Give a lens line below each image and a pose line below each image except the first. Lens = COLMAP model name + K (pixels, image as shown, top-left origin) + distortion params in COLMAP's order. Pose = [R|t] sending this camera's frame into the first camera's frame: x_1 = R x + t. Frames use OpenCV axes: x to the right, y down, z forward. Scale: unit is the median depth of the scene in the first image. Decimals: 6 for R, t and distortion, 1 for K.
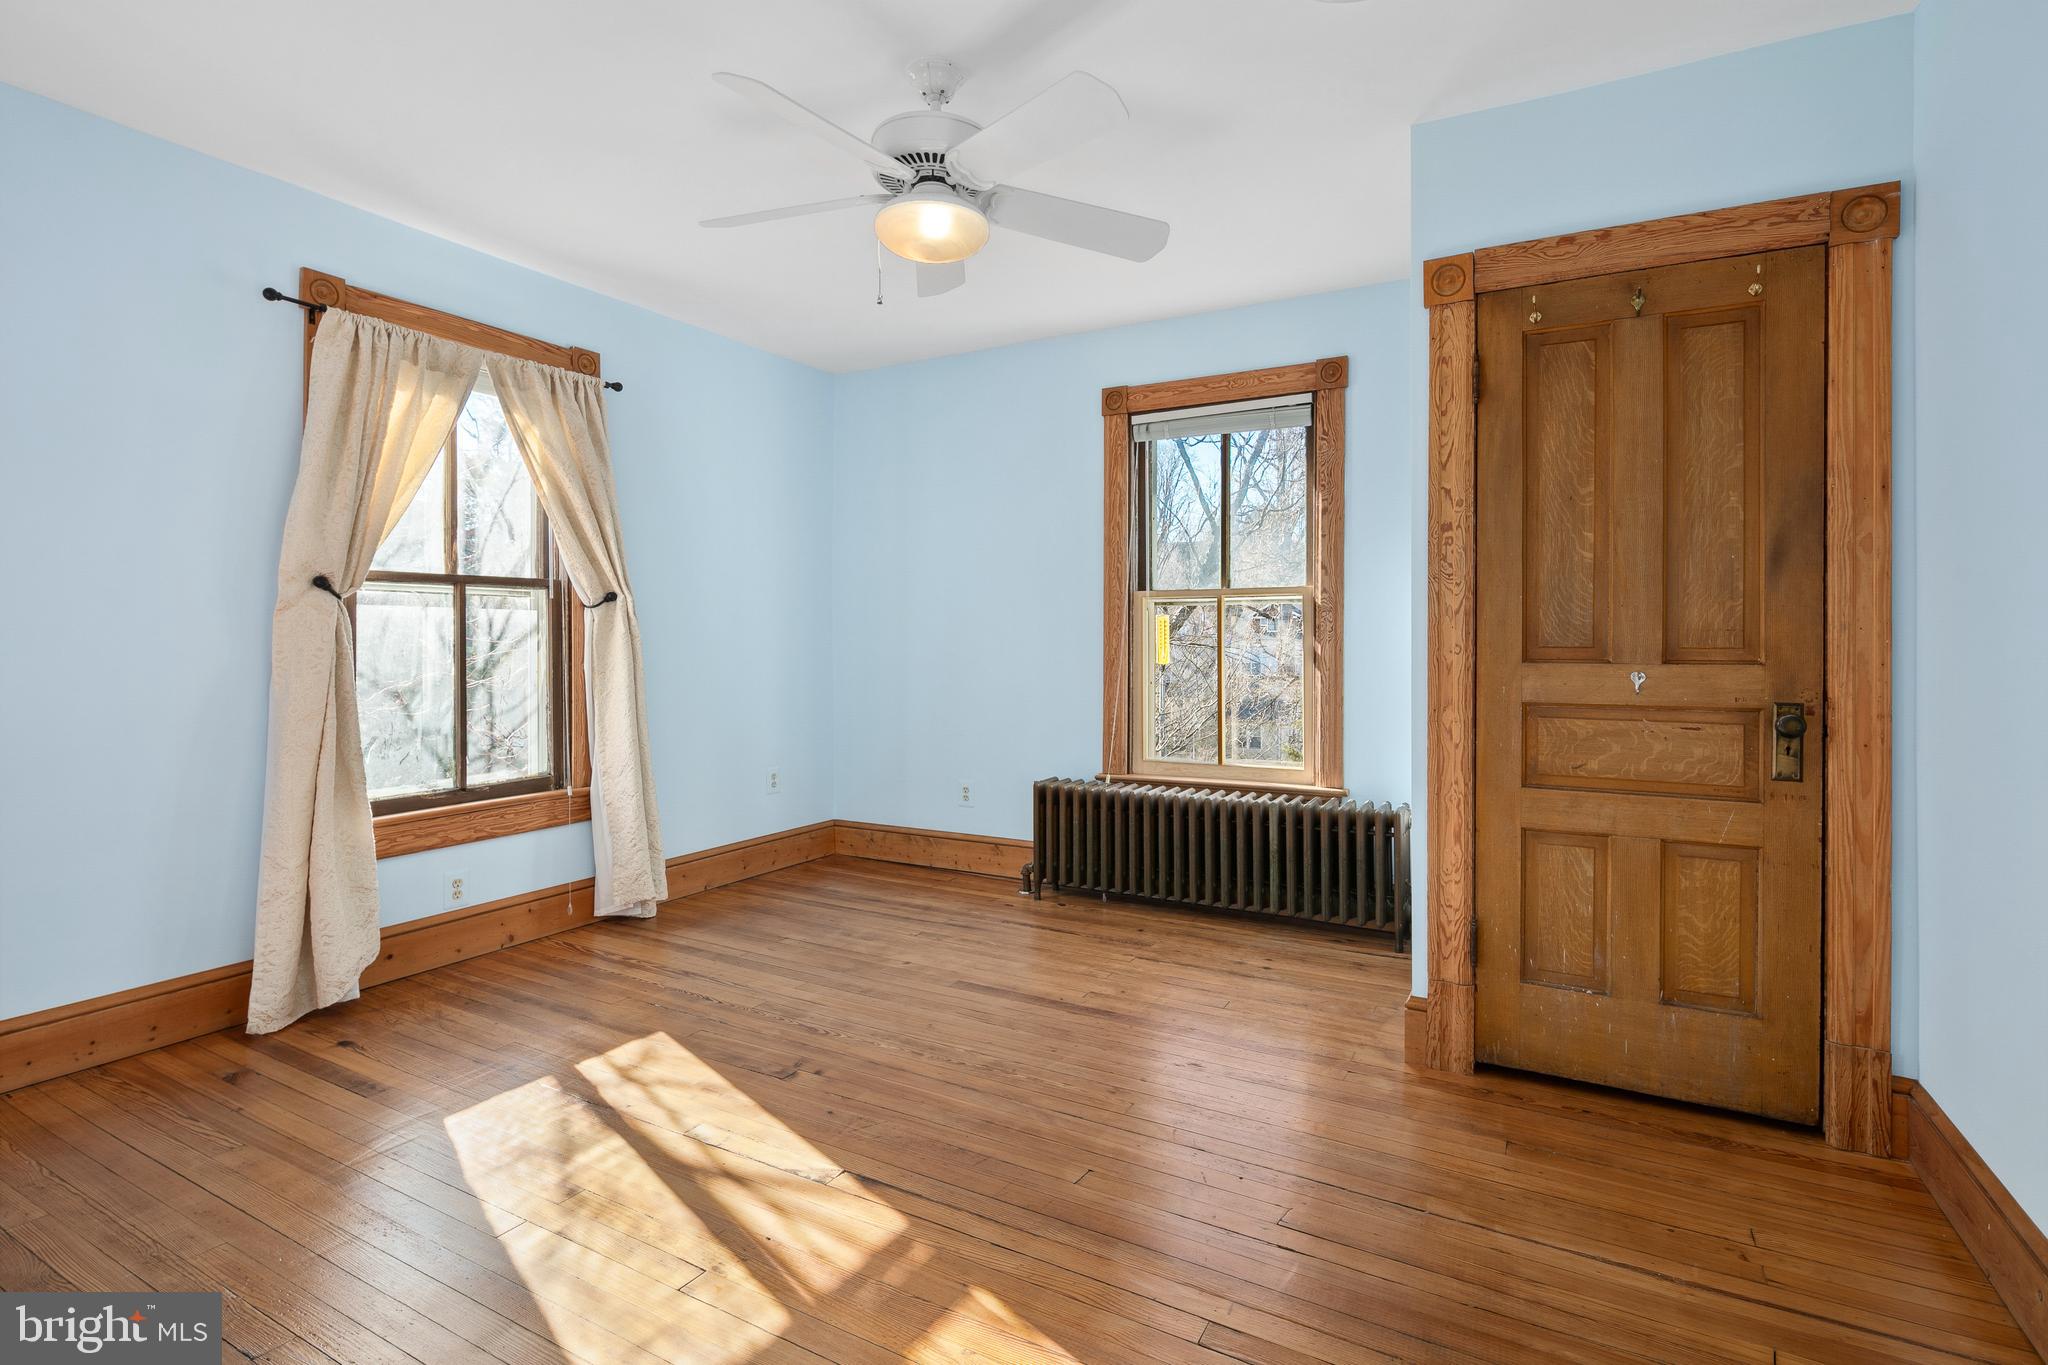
lens RADIAL K [[1001.4, 0, 1018.8], [0, 1001.4, 639.2], [0, 0, 1]] dist [-0.001399, -0.000225]
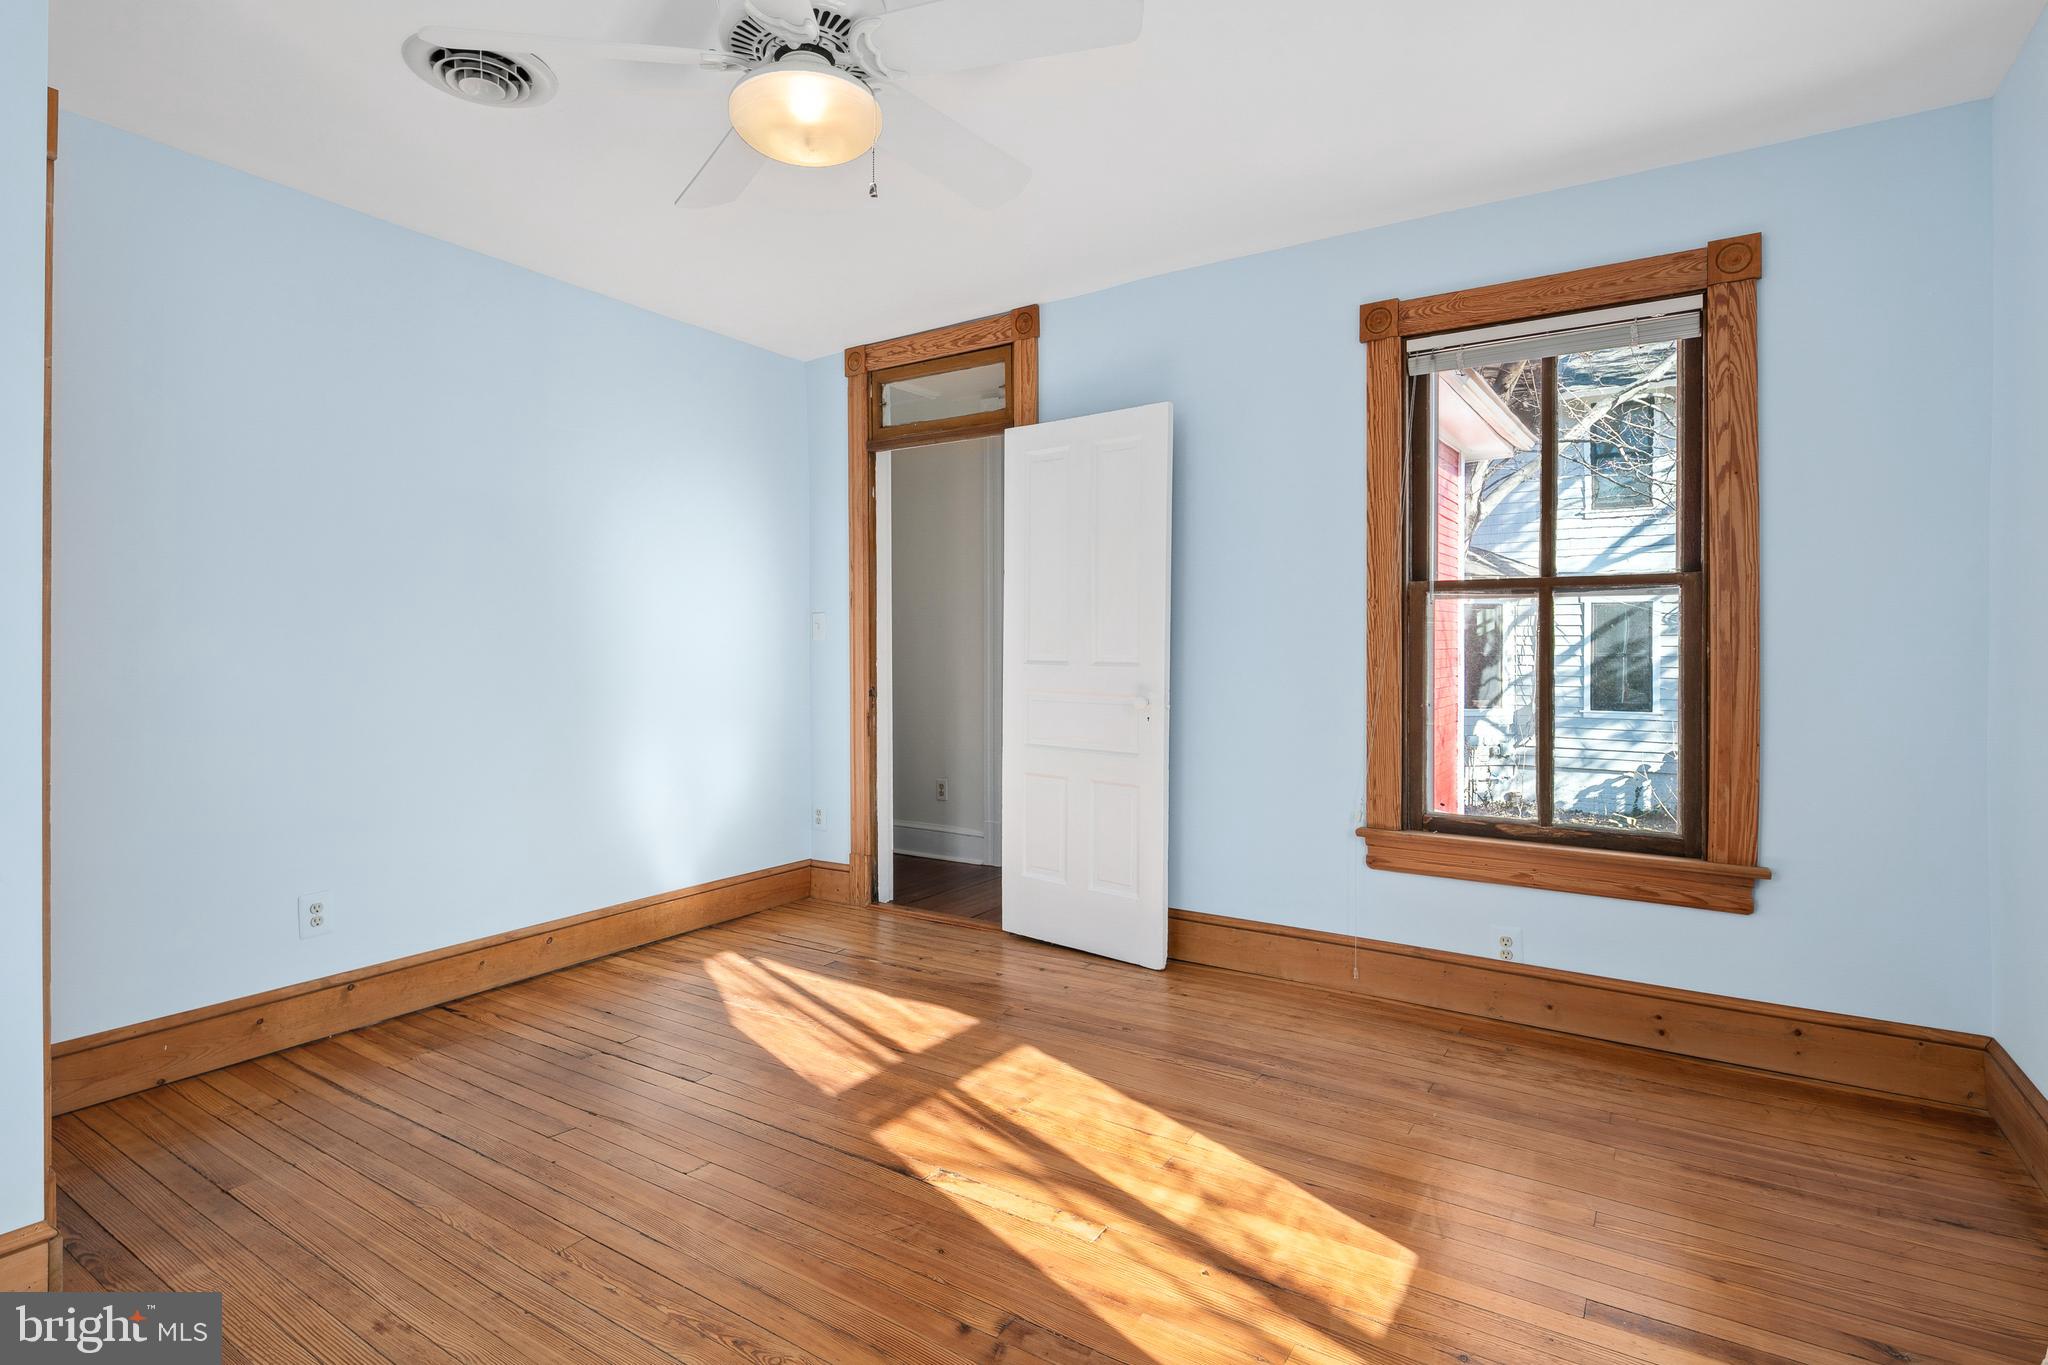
lens RADIAL K [[1026.1, 0, 1022.9], [0, 1026.1, 649.8], [0, 0, 1]] dist [0.001641, 0.000546]
pose [[-0.997821, 0.000866, 0.065976, -0.290156], [0.001390, 0.999968, 0.007887, -0.013894], [-0.065968, 0.007961, -0.997790, 1.706143]]
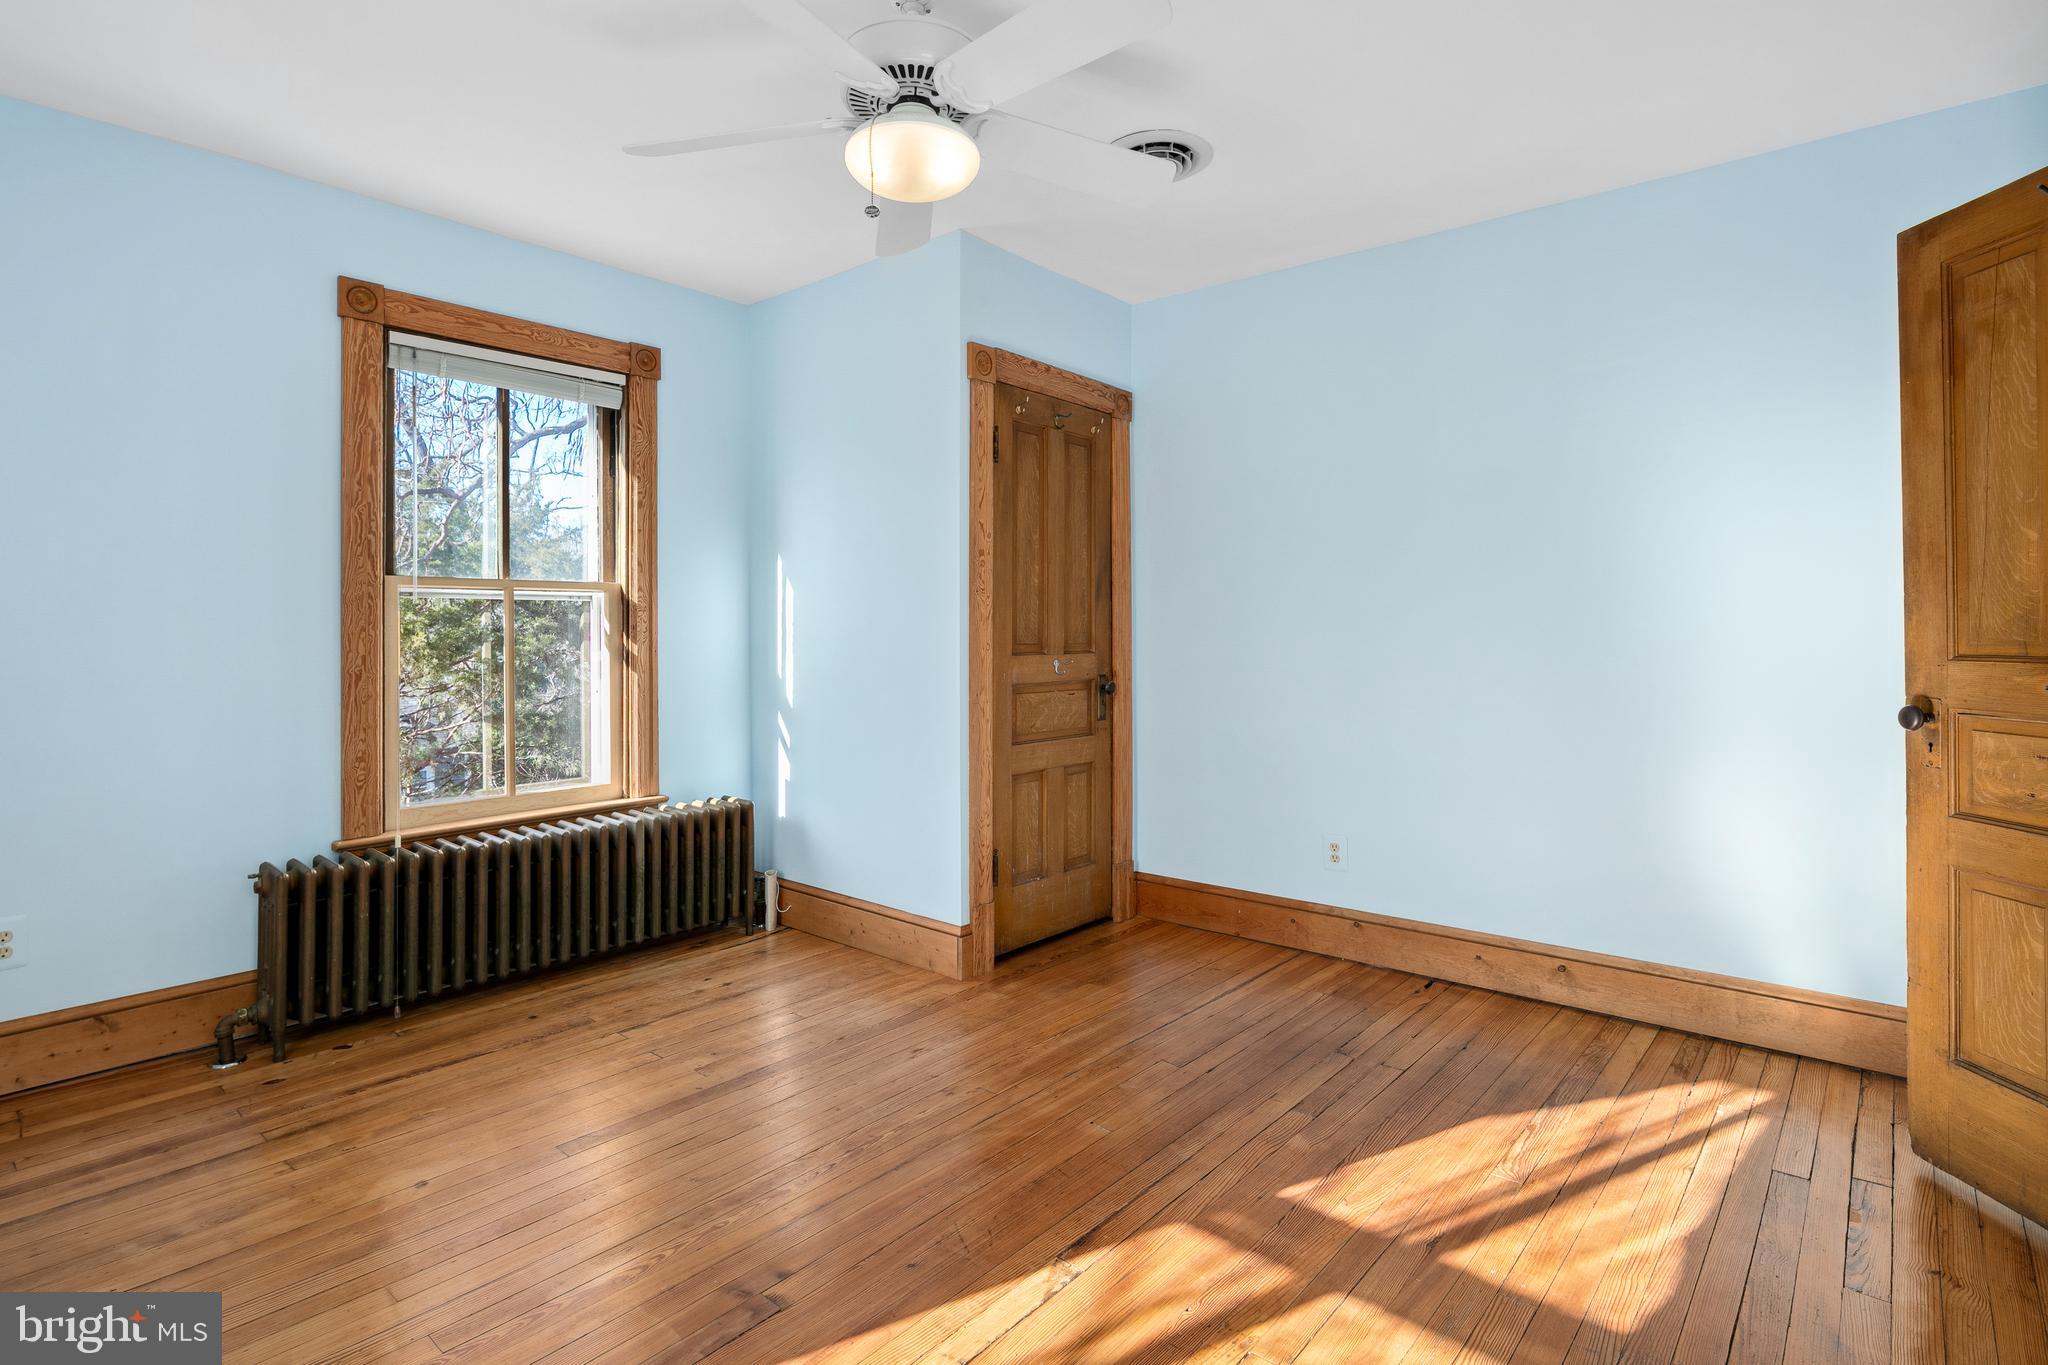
lens RADIAL K [[1018.2, 0, 1020.9], [0, 1018.2, 623.8], [0, 0, 1]] dist [0.000552, -0.000067]
pose [[0.193239, 0.007108, 0.981126, -0.883405], [0.004473, 0.999957, -0.008125, -0.009417], [-0.981142, 0.005959, 0.193199, 0.720331]]
